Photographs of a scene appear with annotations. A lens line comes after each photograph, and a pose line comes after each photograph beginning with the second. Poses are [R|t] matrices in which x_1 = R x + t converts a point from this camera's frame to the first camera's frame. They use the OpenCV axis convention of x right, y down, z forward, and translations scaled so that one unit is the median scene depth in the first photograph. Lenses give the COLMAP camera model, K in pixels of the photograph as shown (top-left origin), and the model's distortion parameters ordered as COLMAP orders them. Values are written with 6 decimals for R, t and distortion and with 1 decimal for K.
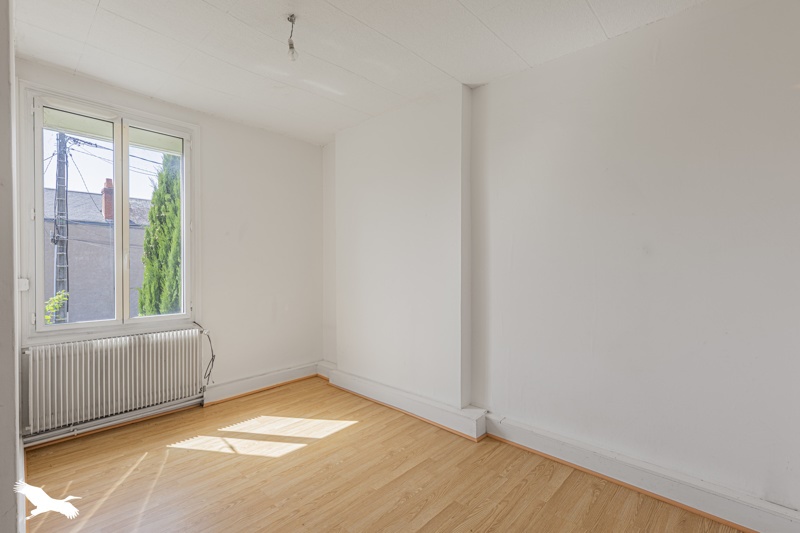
lens RADIAL K [[371.9, 0, 380.1], [0, 371.9, 263.3], [0, 0, 1]] dist [0.000775, 0.000151]
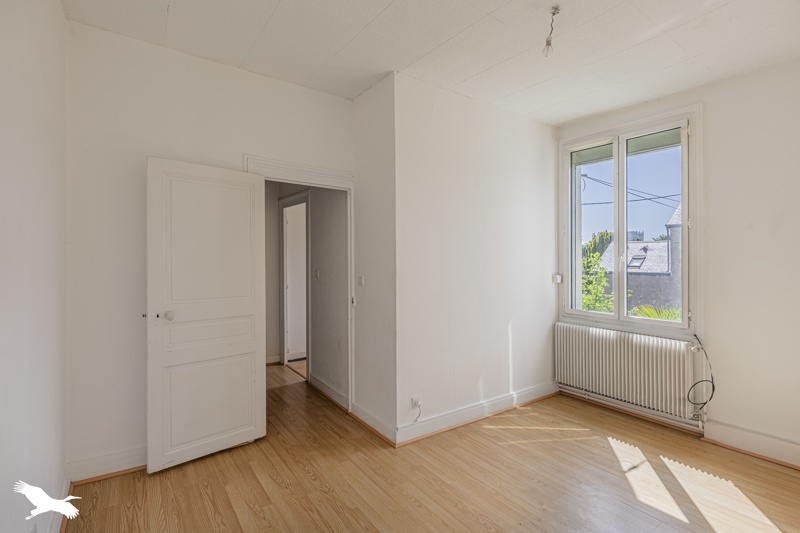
lens RADIAL K [[371.9, 0, 380.1], [0, 371.9, 263.3], [0, 0, 1]] dist [0.000775, 0.000151]
pose [[-0.208319, 0.000957, -0.978060, 0.561199], [-0.007987, 0.999965, 0.002679, -0.004232], [0.978028, 0.008370, -0.208304, 0.541503]]
